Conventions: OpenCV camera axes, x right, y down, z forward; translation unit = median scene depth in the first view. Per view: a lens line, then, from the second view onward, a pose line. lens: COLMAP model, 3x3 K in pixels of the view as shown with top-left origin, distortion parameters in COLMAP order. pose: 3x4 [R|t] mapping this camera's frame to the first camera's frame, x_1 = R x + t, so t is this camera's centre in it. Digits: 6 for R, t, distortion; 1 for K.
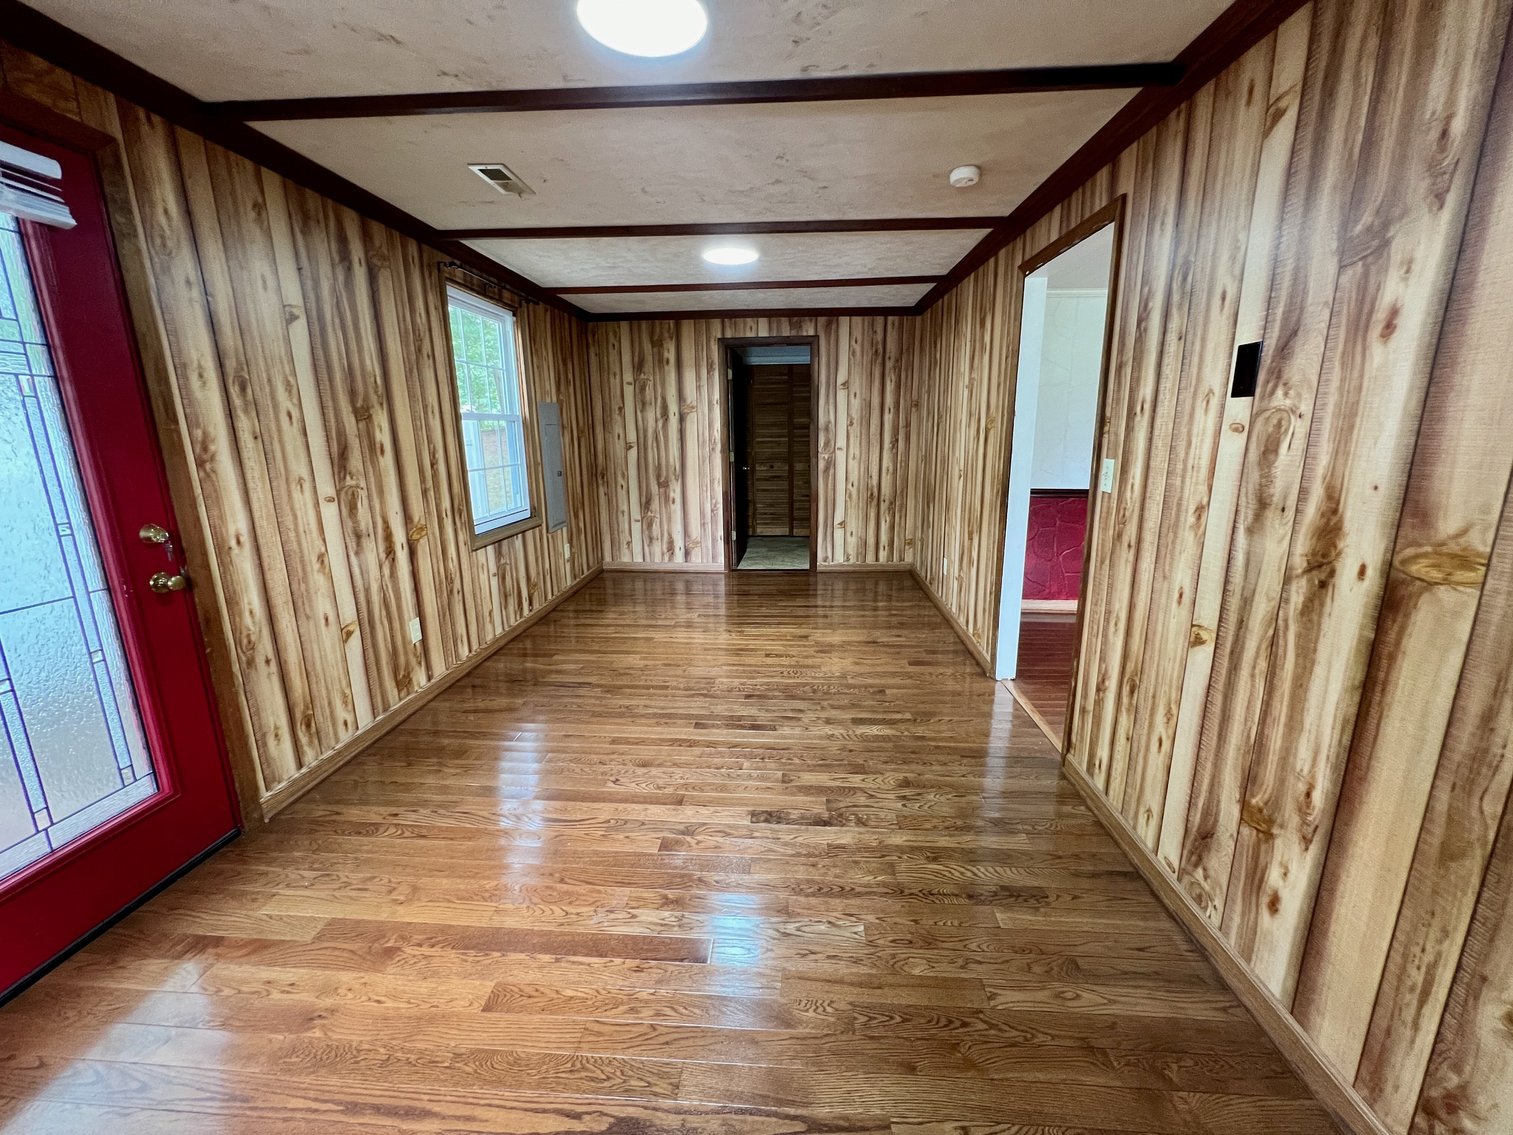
lens RADIAL K [[612.1, 0, 757.9], [0, 612.1, 565.9], [0, 0, 1]] dist [-0.000251, 0.000477]
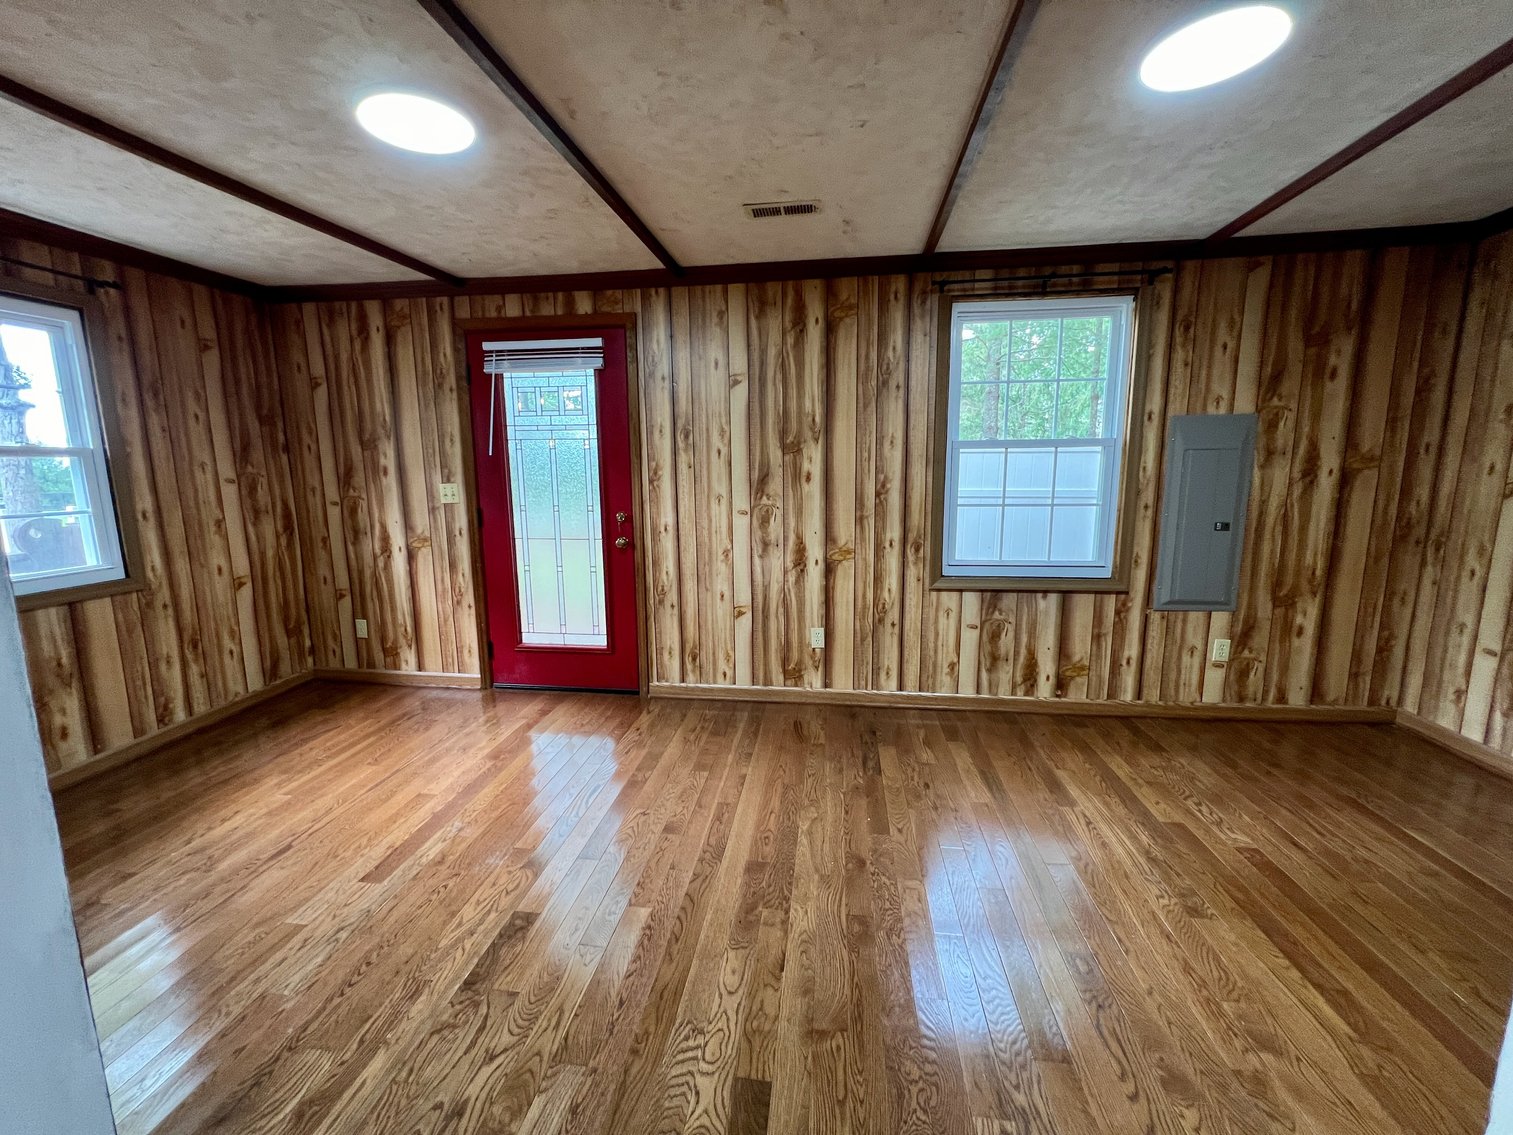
lens RADIAL K [[614.2, 0, 765.7], [0, 614.2, 565.6], [0, 0, 1]] dist [-0.000054, -0.000047]
pose [[-0.068765, 0.166424, -0.983654, 0.599758], [-0.208298, 0.961861, 0.177299, -0.227361], [0.975645, 0.217085, -0.031476, 1.029628]]
